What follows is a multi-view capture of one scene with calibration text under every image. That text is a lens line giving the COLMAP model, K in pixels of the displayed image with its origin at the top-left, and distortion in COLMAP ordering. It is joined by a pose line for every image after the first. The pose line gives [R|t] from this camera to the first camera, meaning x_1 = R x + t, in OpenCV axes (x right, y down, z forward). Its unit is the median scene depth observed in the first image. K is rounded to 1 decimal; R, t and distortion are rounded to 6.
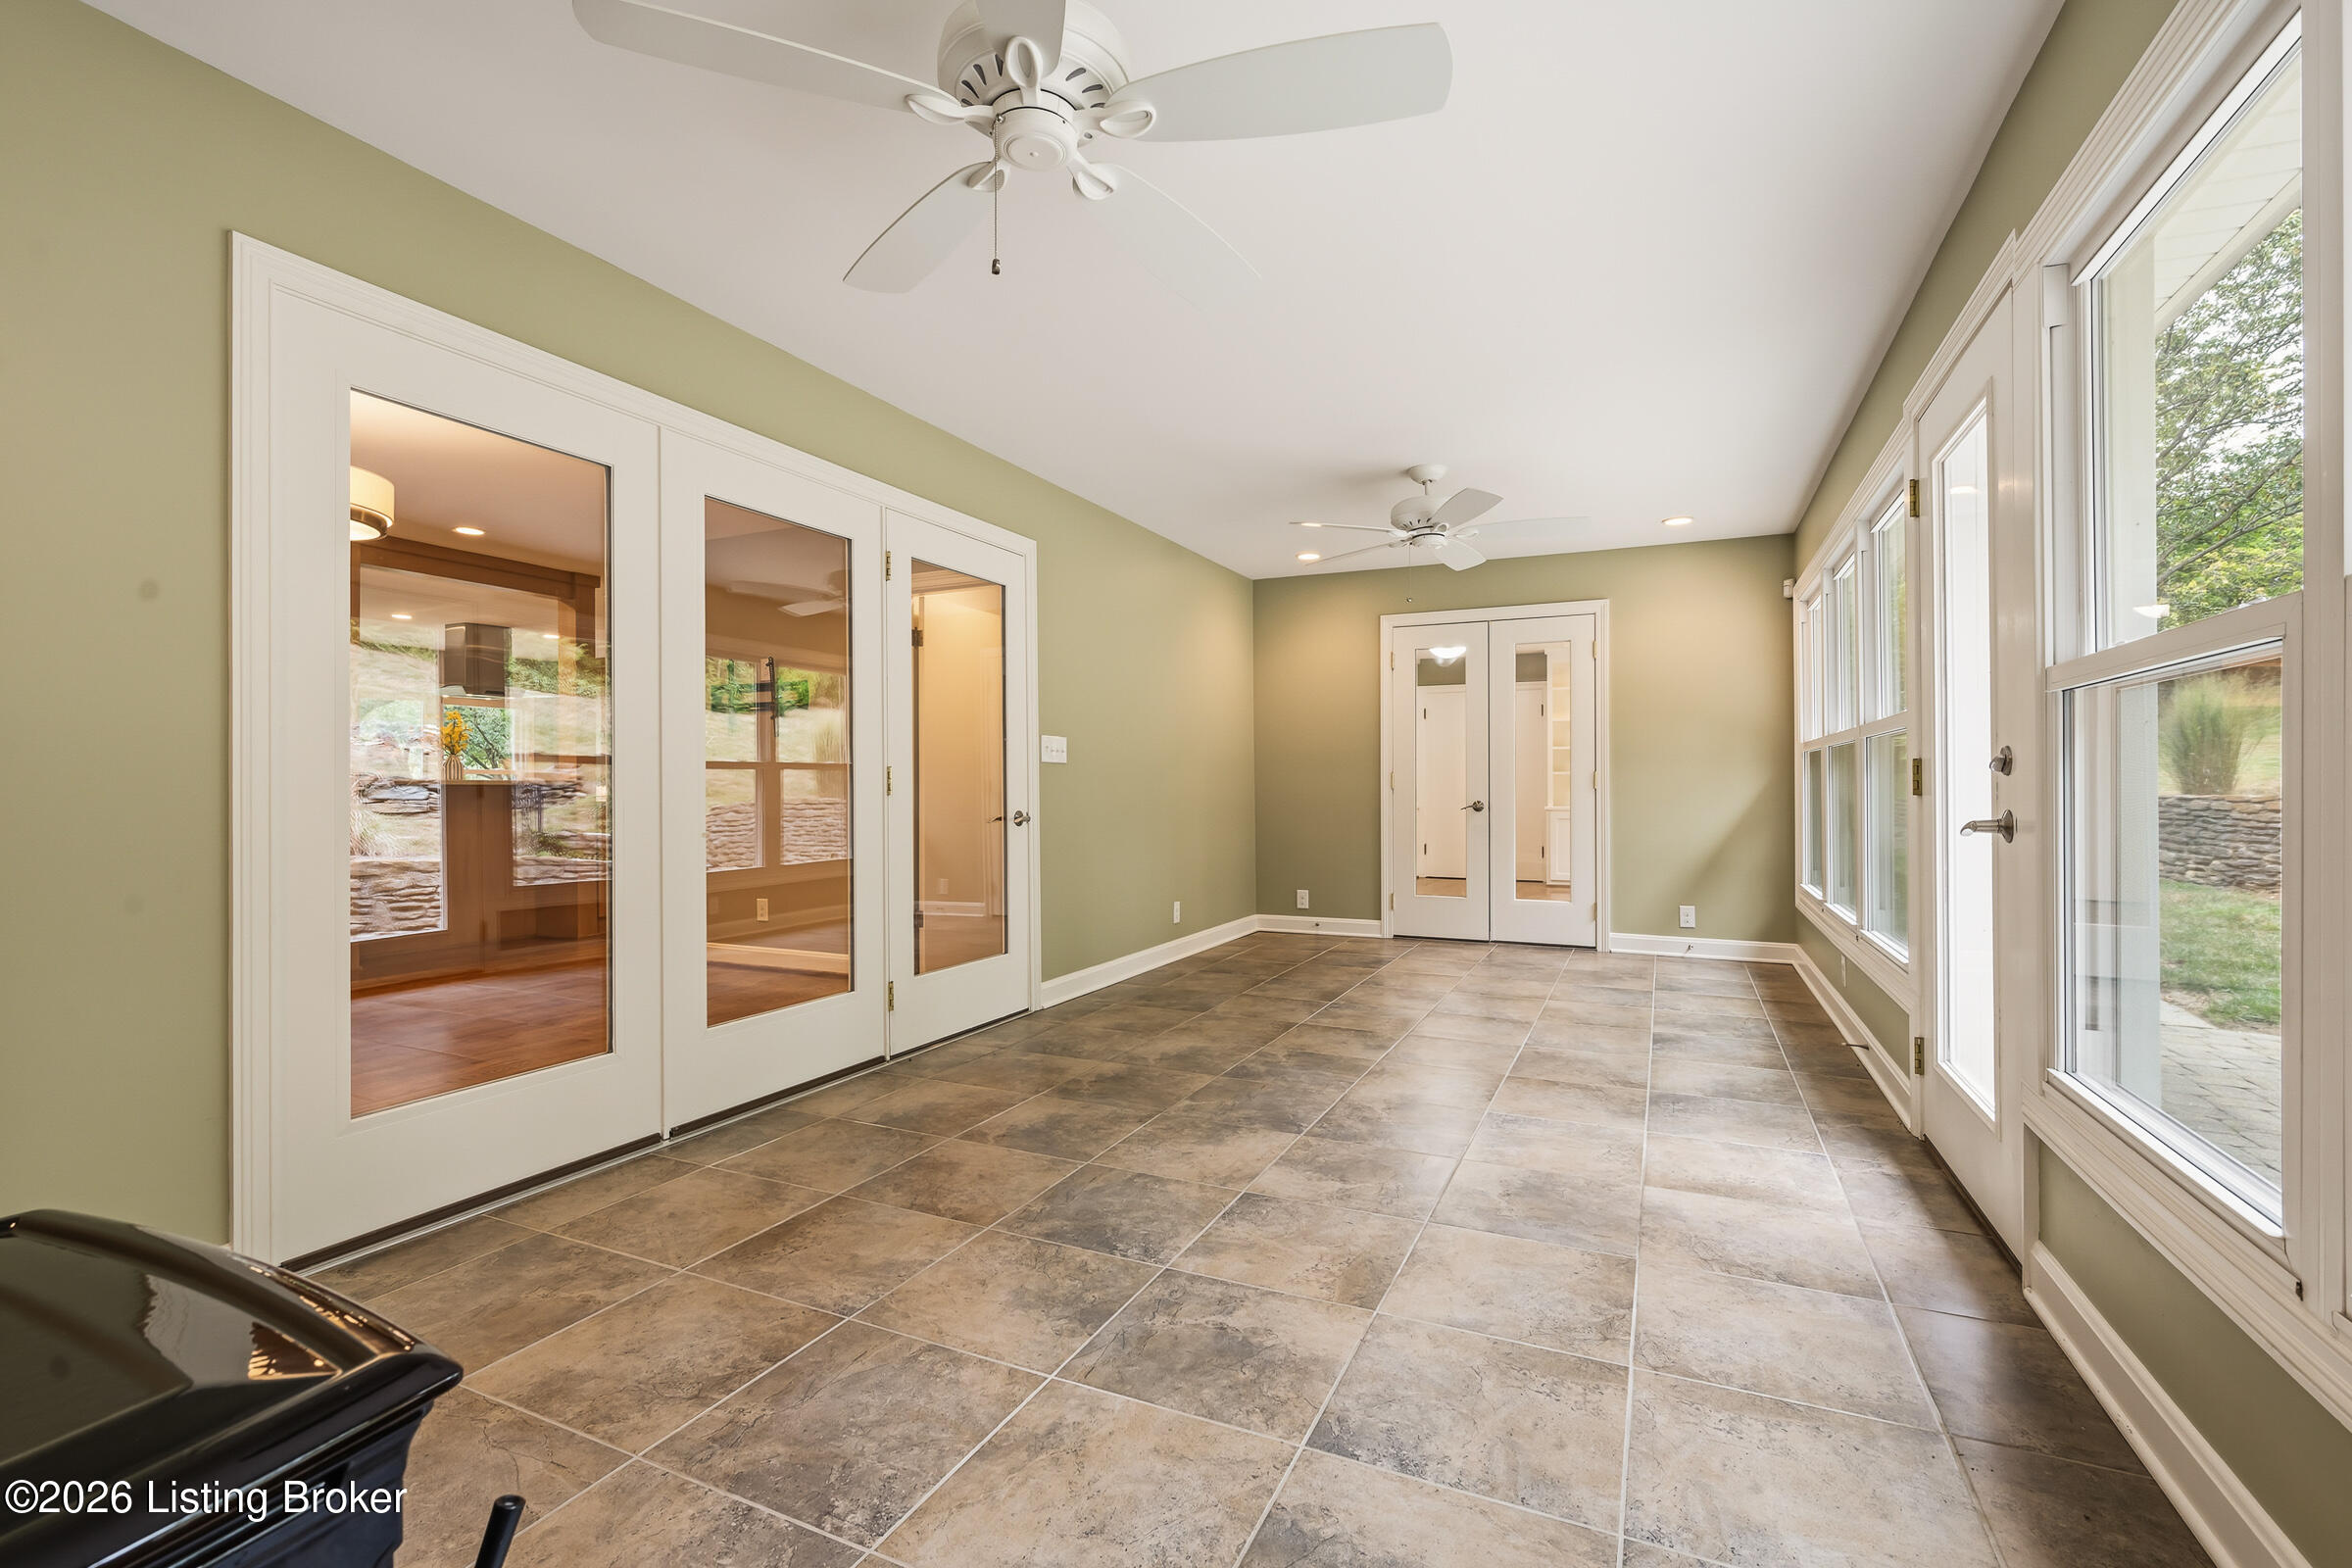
lens RADIAL K [[1065.3, 0, 1173.2], [0, 1065.3, 783.8], [0, 0, 1]] dist [0.002951, 0.000074]
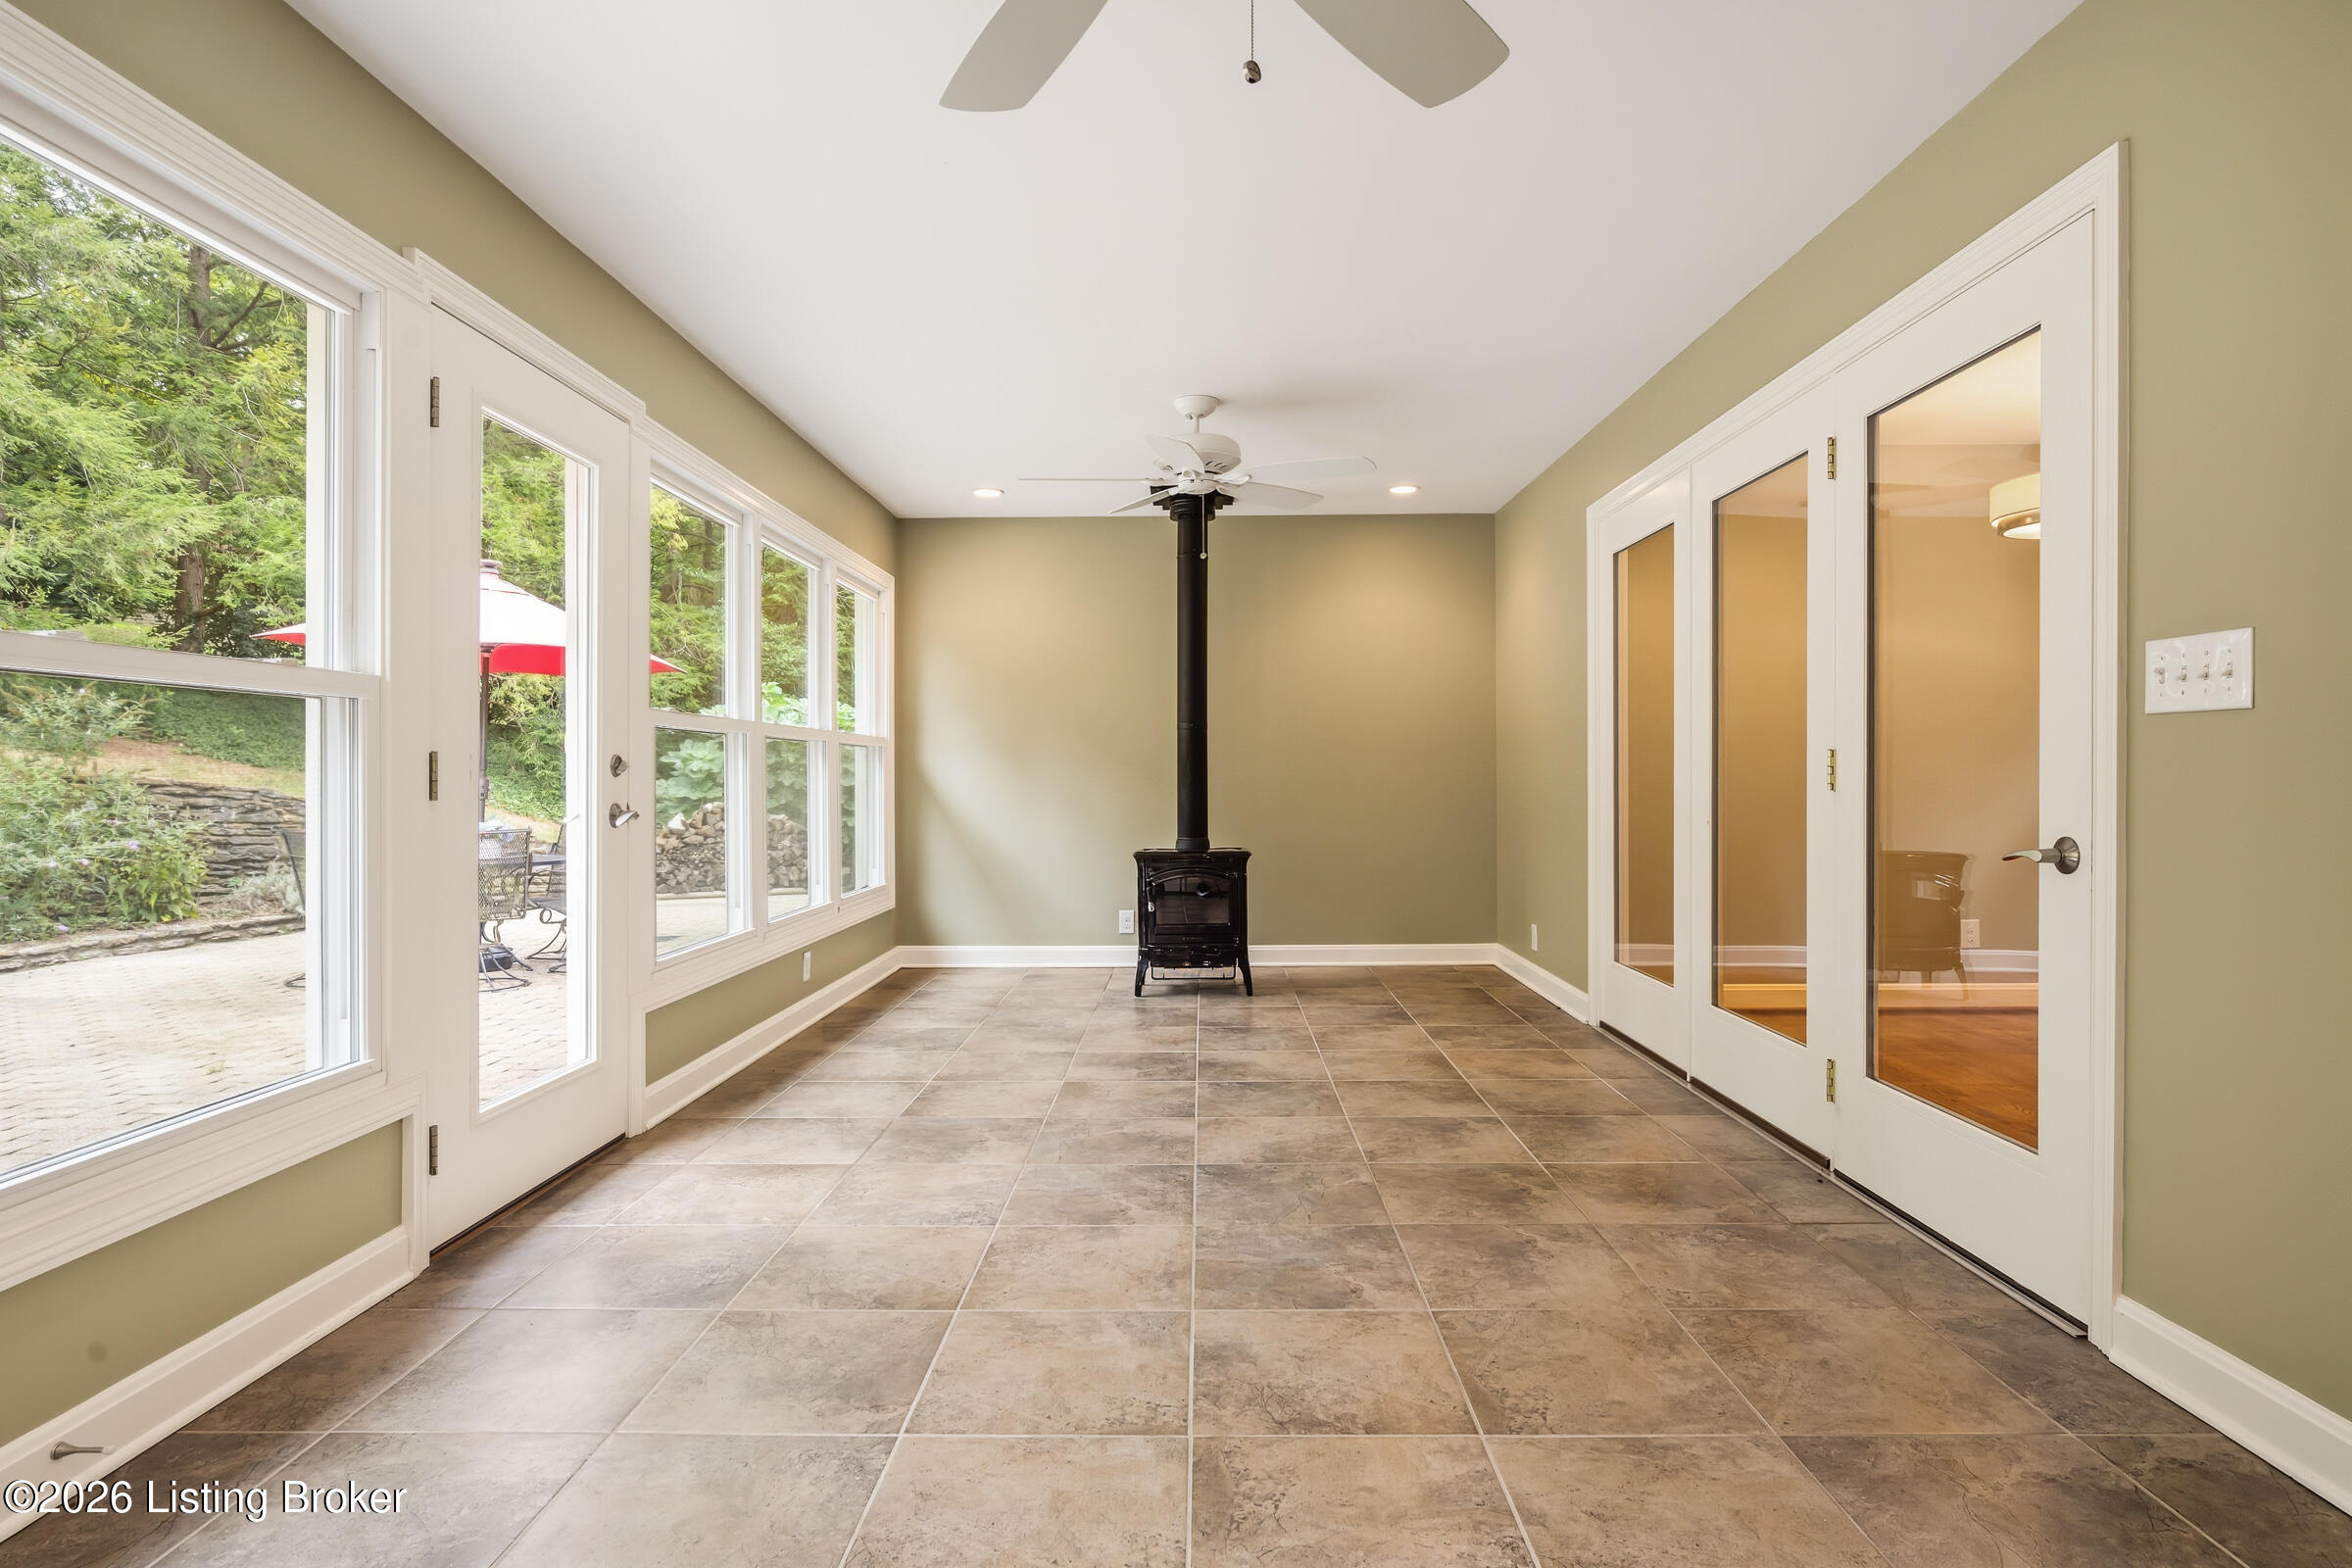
lens RADIAL K [[1283.4, 0, 1180.0], [0, 1283.4, 779.1], [0, 0, 1]] dist [-0.002449, -0.000085]
pose [[-0.914404, 0.007414, -0.404735, 0.507384], [0.007257, 0.999972, 0.001921, -0.001340], [0.404738, -0.001181, -0.914432, 1.767201]]
